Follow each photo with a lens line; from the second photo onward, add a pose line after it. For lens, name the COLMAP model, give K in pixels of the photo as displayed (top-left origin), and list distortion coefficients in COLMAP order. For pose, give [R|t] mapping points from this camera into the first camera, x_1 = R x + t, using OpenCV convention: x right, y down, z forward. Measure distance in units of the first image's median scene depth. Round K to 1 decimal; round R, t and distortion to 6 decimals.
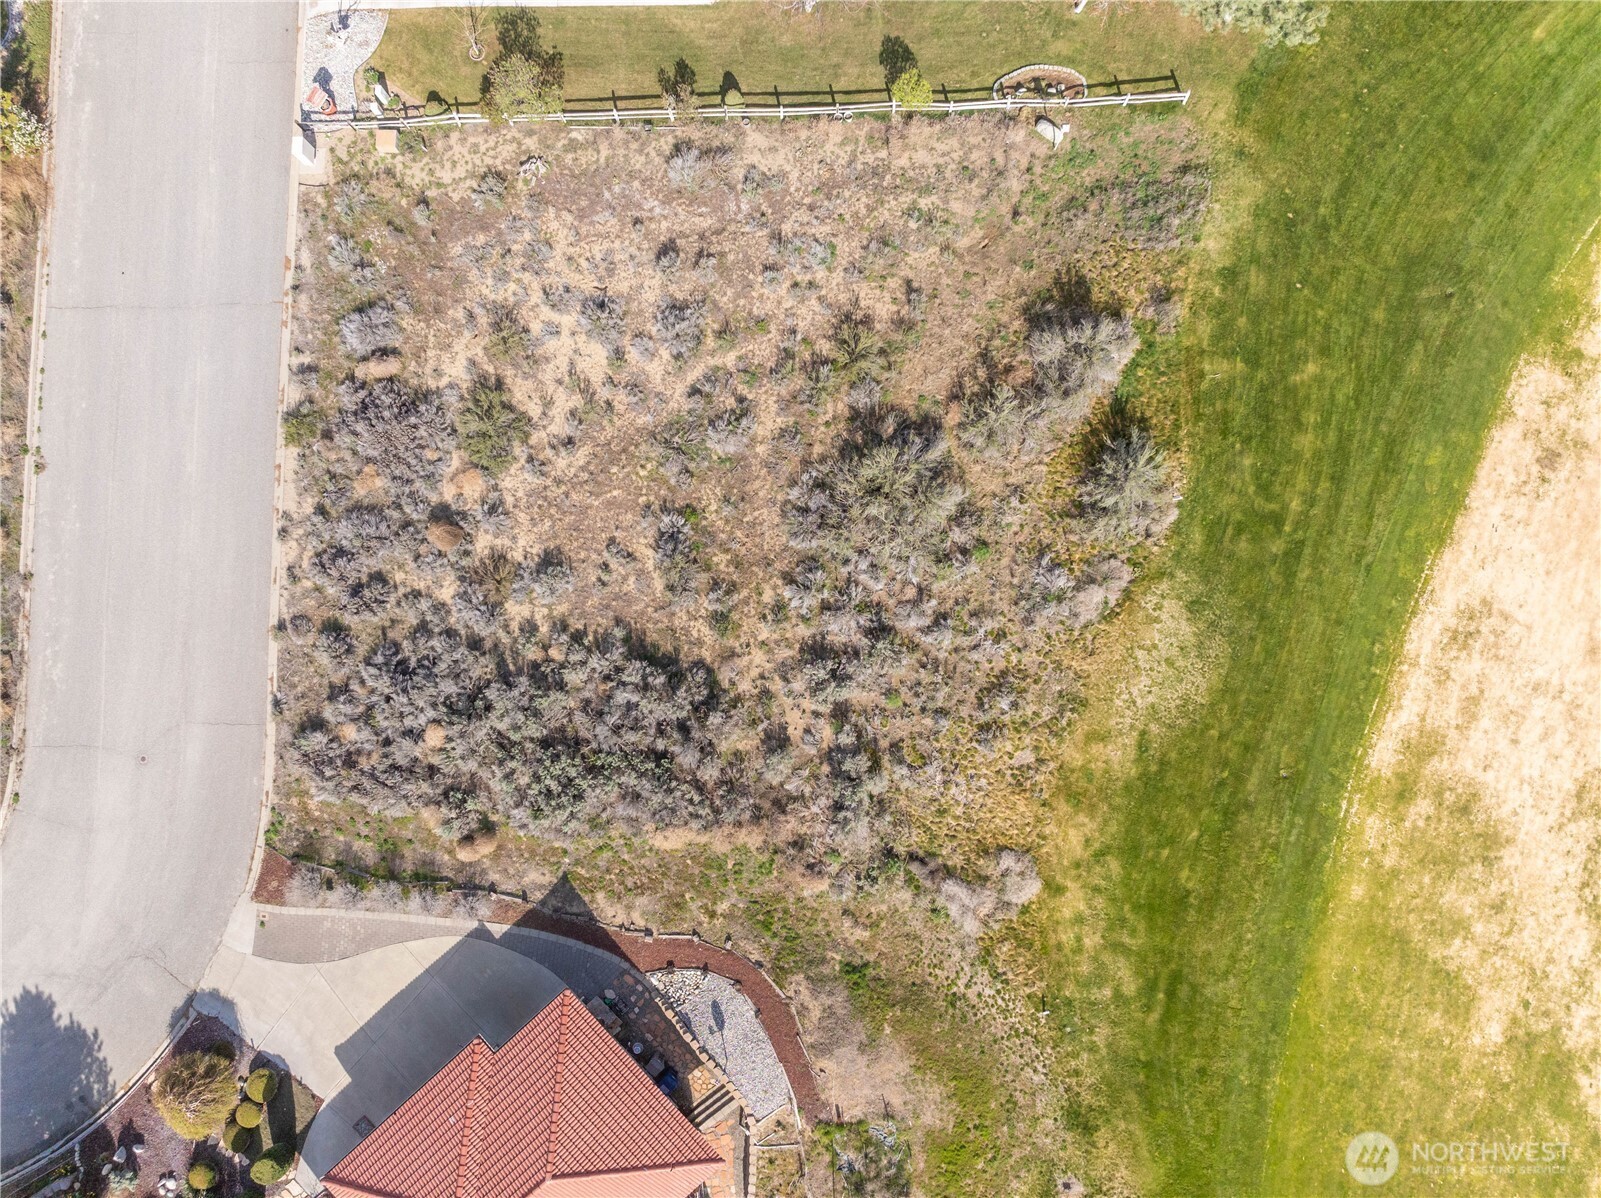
lens RADIAL K [[1128.7, 0, 802.3], [0, 1128.7, 600.9], [0, 0, 1]] dist [-0.040930, 0.005819]
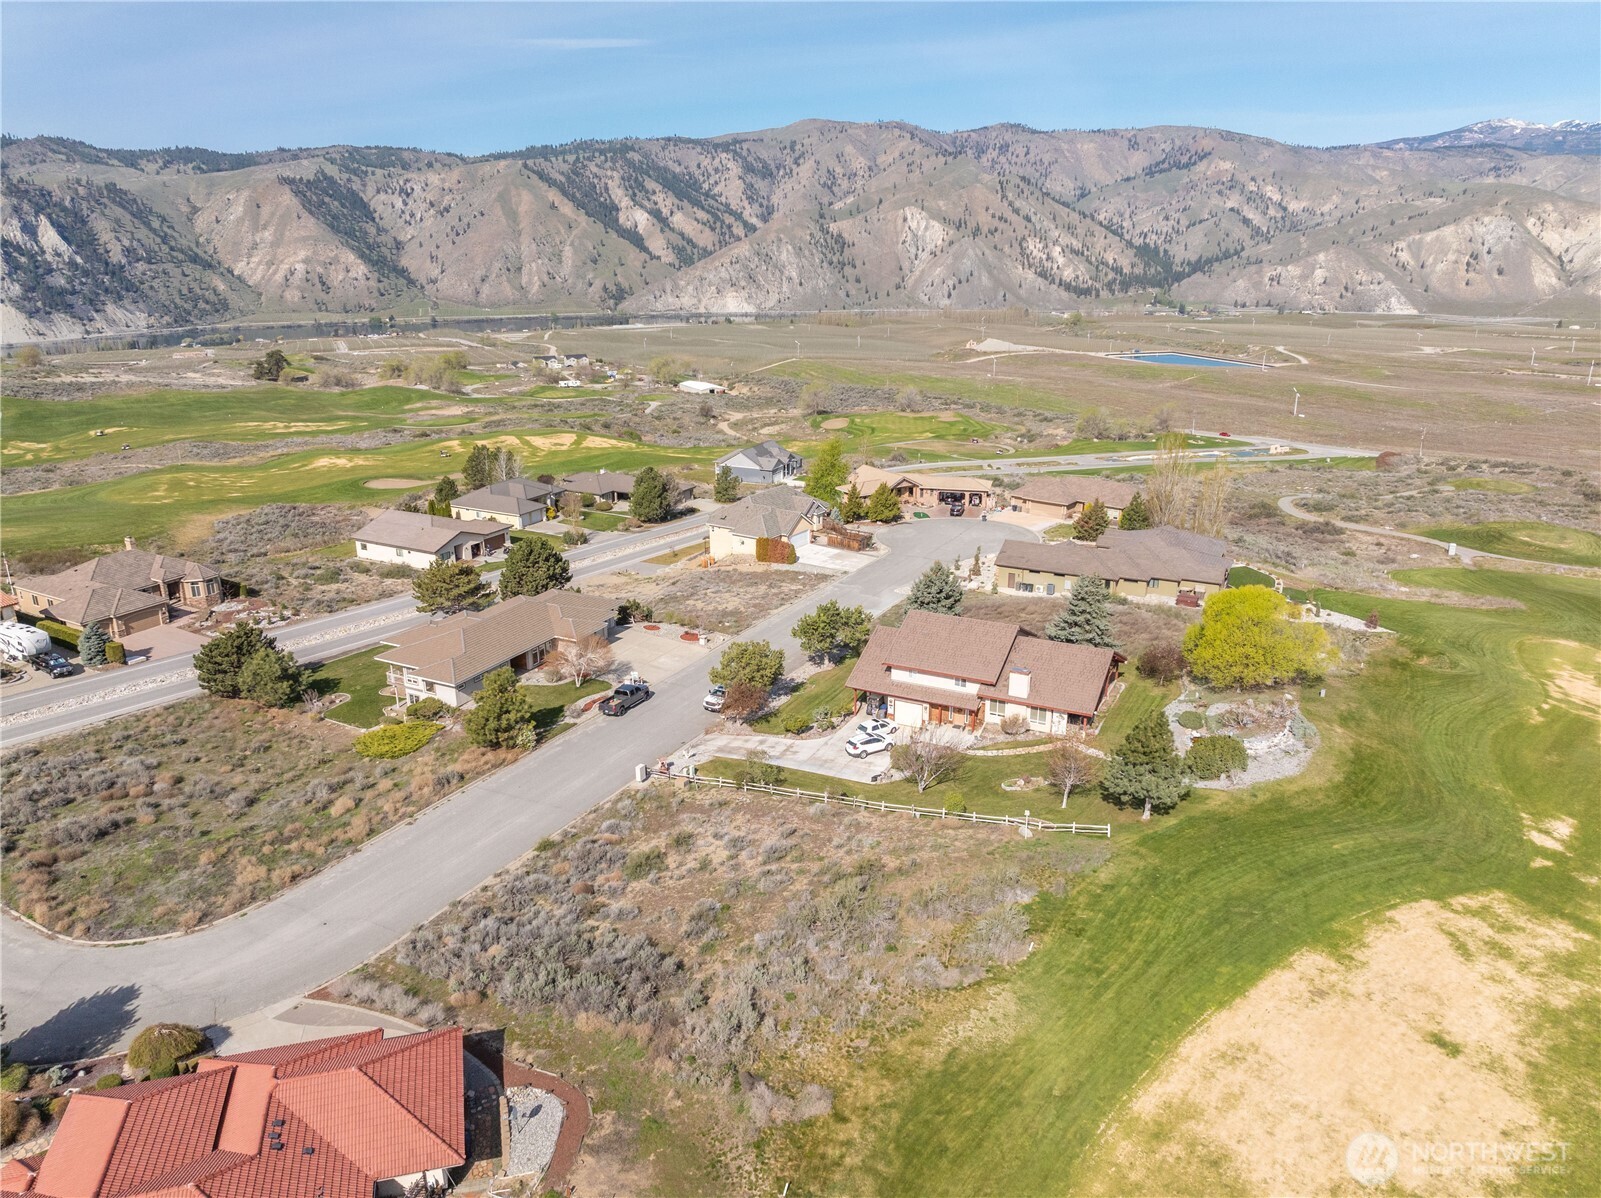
lens RADIAL K [[1128.7, 0, 802.3], [0, 1128.7, 600.9], [0, 0, 1]] dist [-0.040930, 0.005819]
pose [[0.899843, 0.128004, -0.417009, 0.589824], [-0.435794, 0.305698, -0.846541, 1.064765], [0.019119, 0.943485, 0.330864, 0.112929]]
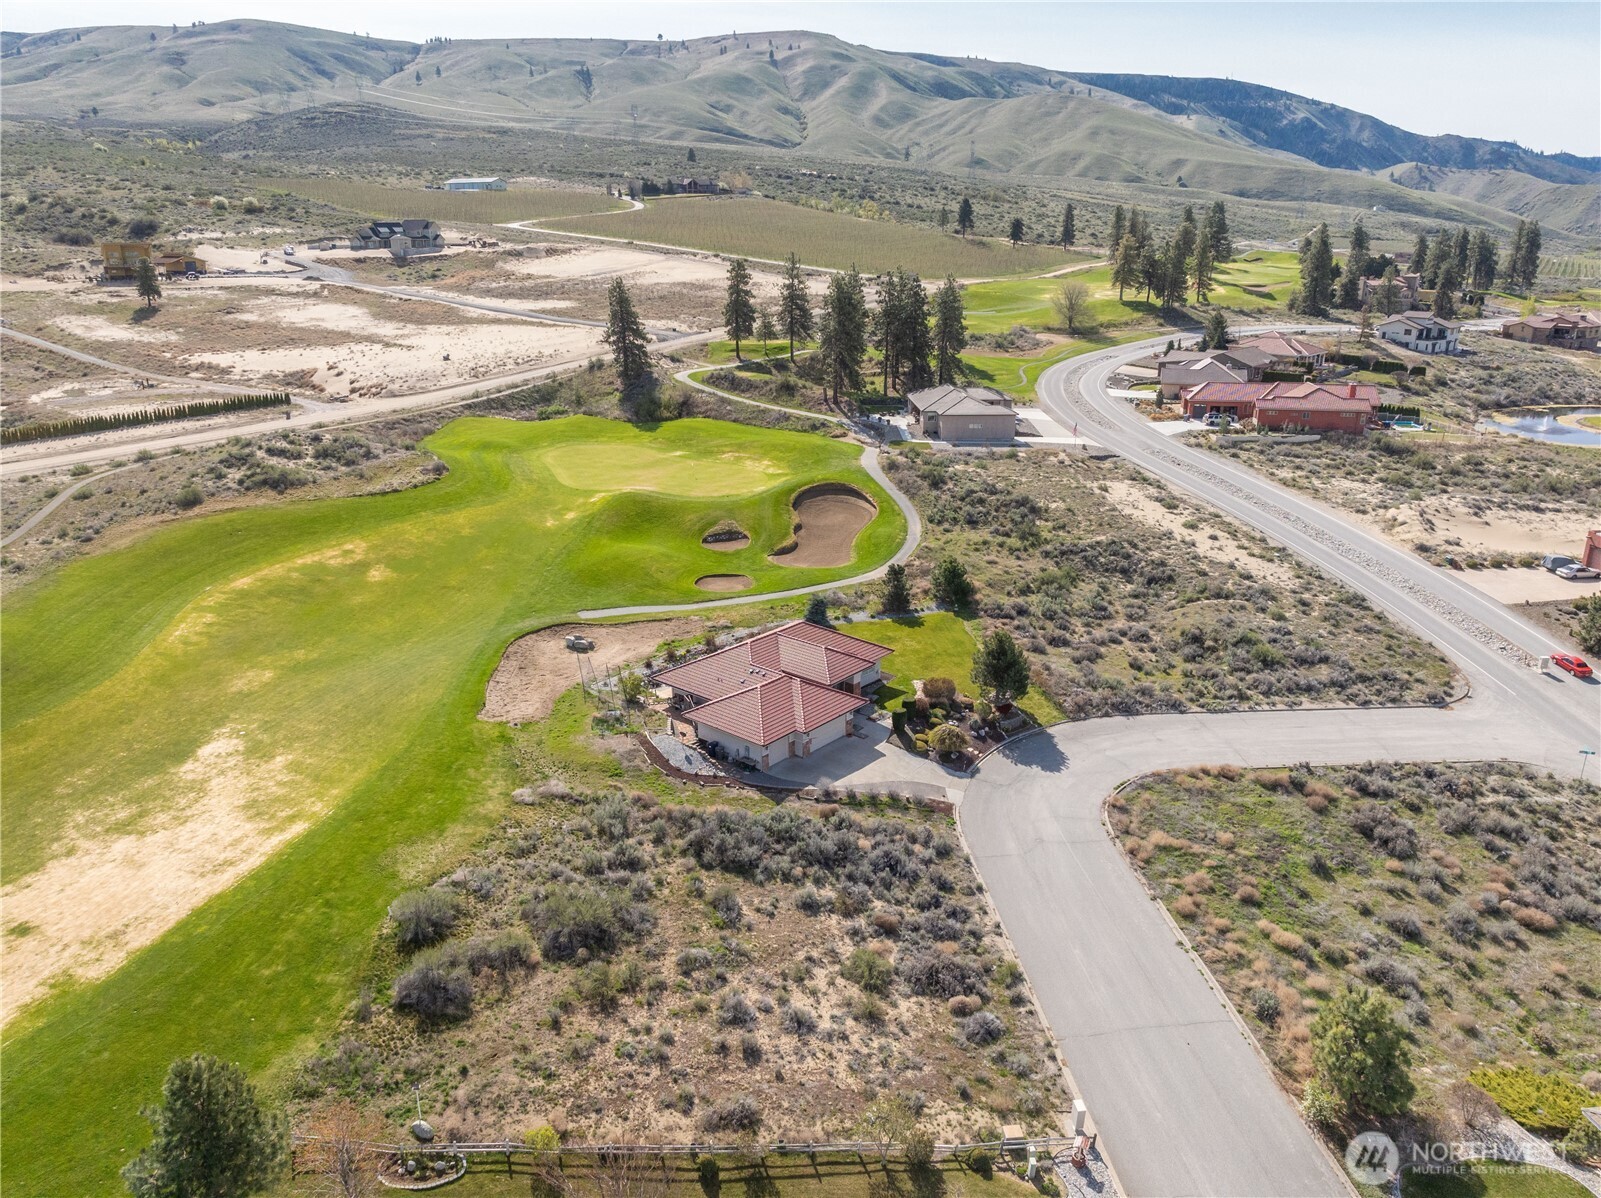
lens RADIAL K [[1128.7, 0, 802.3], [0, 1128.7, 600.9], [0, 0, 1]] dist [-0.040930, 0.005819]
pose [[-0.991963, 0.033485, -0.122016, -0.042113], [-0.126460, -0.293886, 0.947438, -1.409771], [-0.004134, 0.955254, 0.295759, 0.157045]]
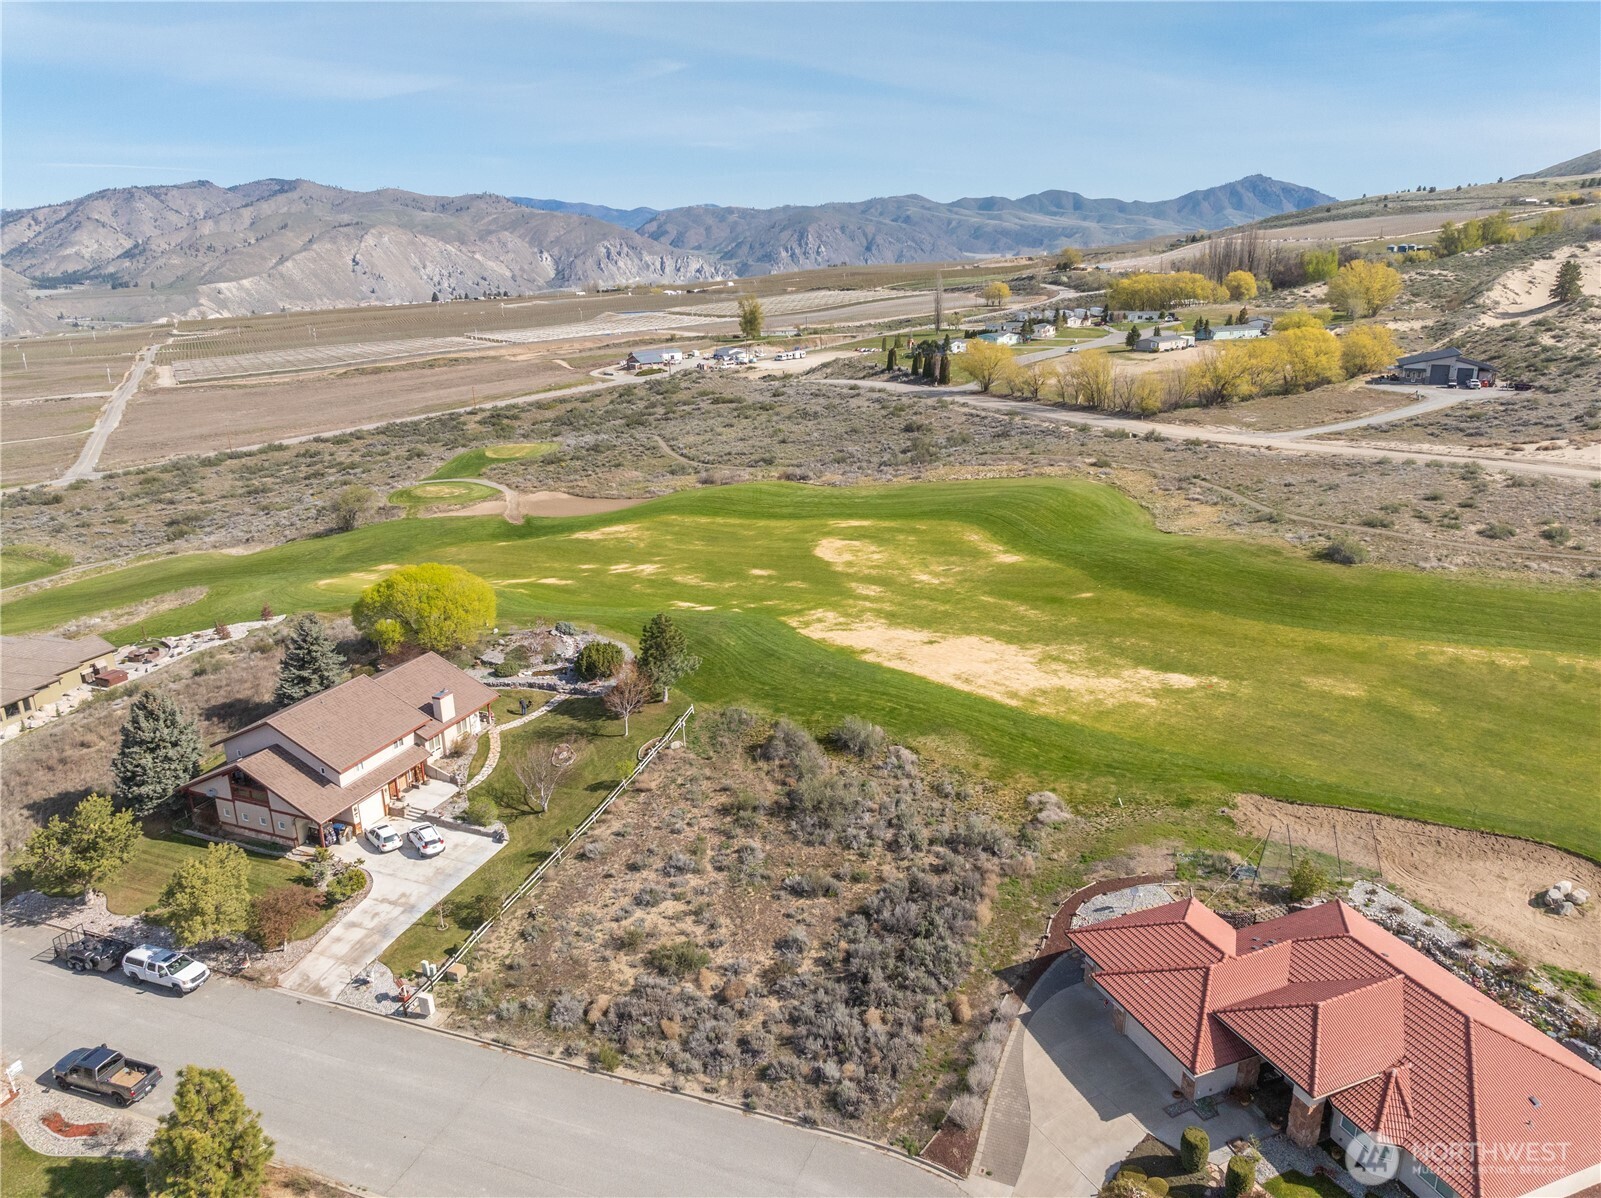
lens RADIAL K [[1127.1, 0, 802.4], [0, 1127.1, 600.7], [0, 0, 1]] dist [-0.036990, -0.000108]
pose [[0.353804, -0.295233, 0.887502, -1.438556], [0.935308, 0.116406, -0.334139, 0.443849], [-0.004661, 0.948307, 0.317319, 0.116760]]
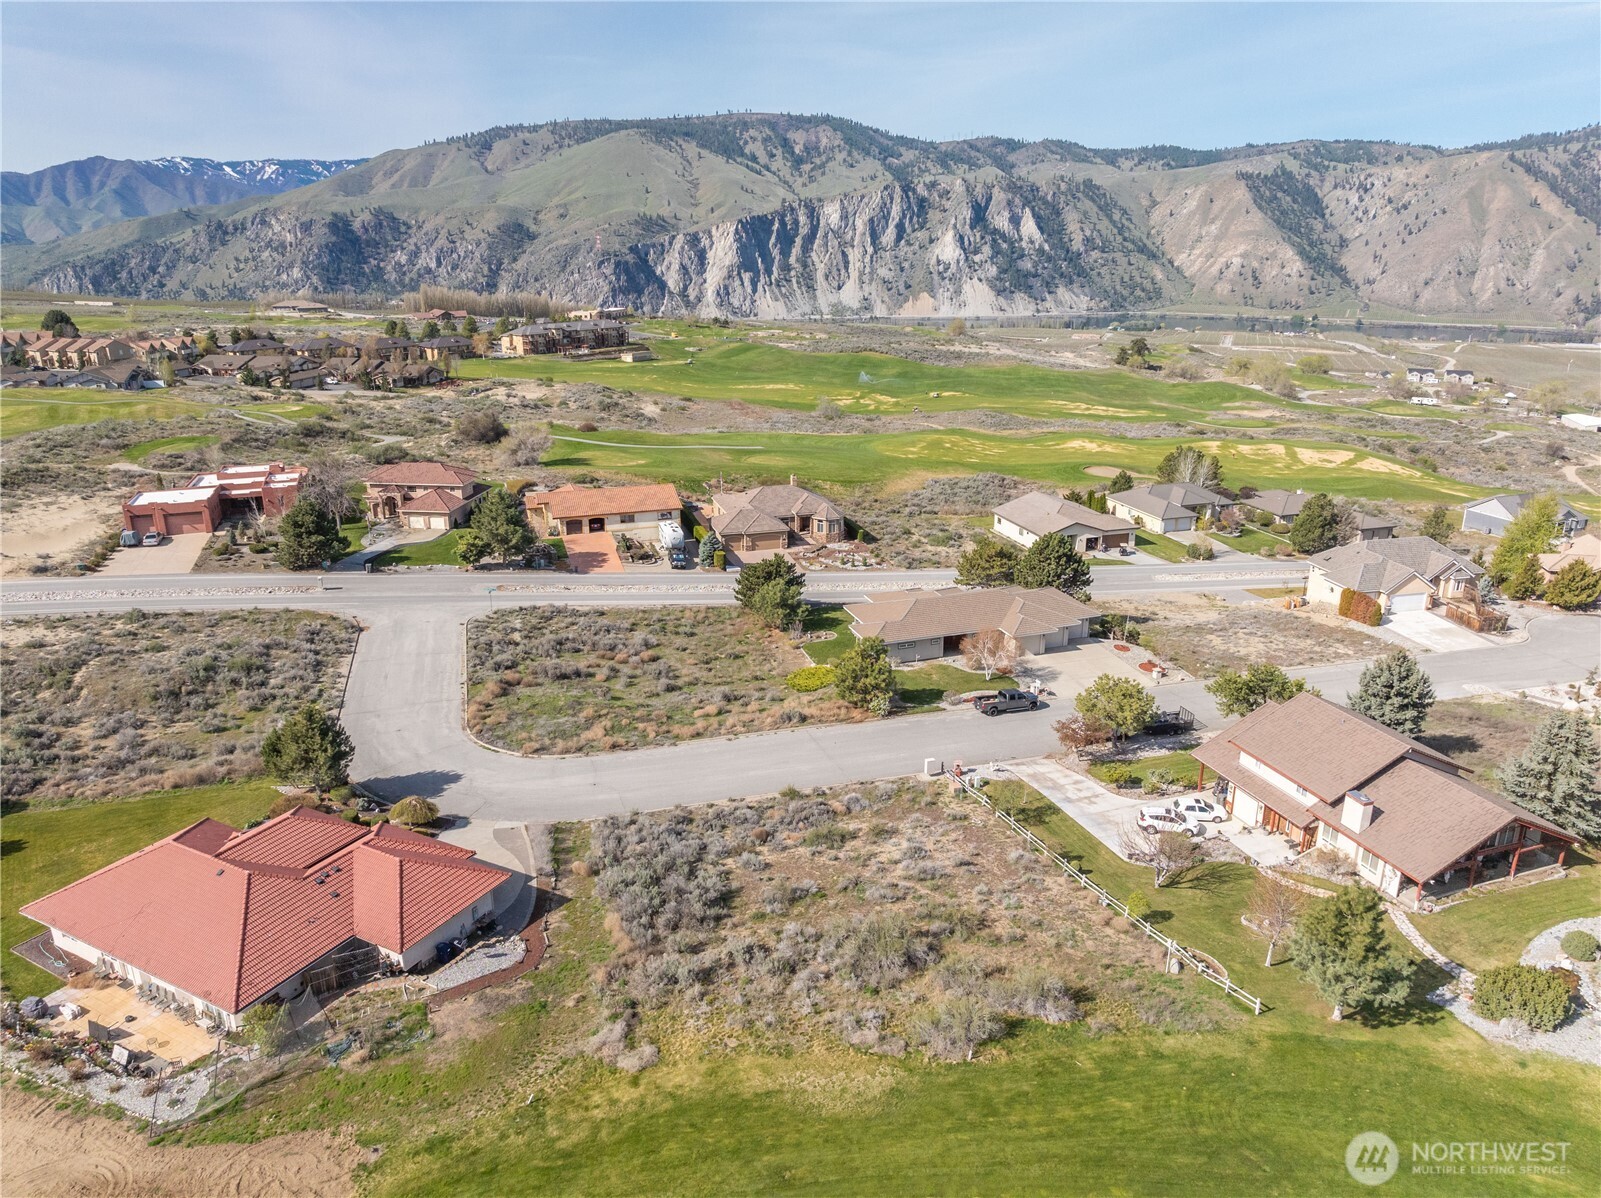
lens RADIAL K [[1128.7, 0, 802.3], [0, 1128.7, 600.9], [0, 0, 1]] dist [-0.040930, 0.005819]
pose [[0.339404, 0.289430, -0.895006, 1.188997], [-0.940258, 0.131539, -0.314027, 0.389058], [0.026840, 0.948118, 0.316784, 0.130931]]
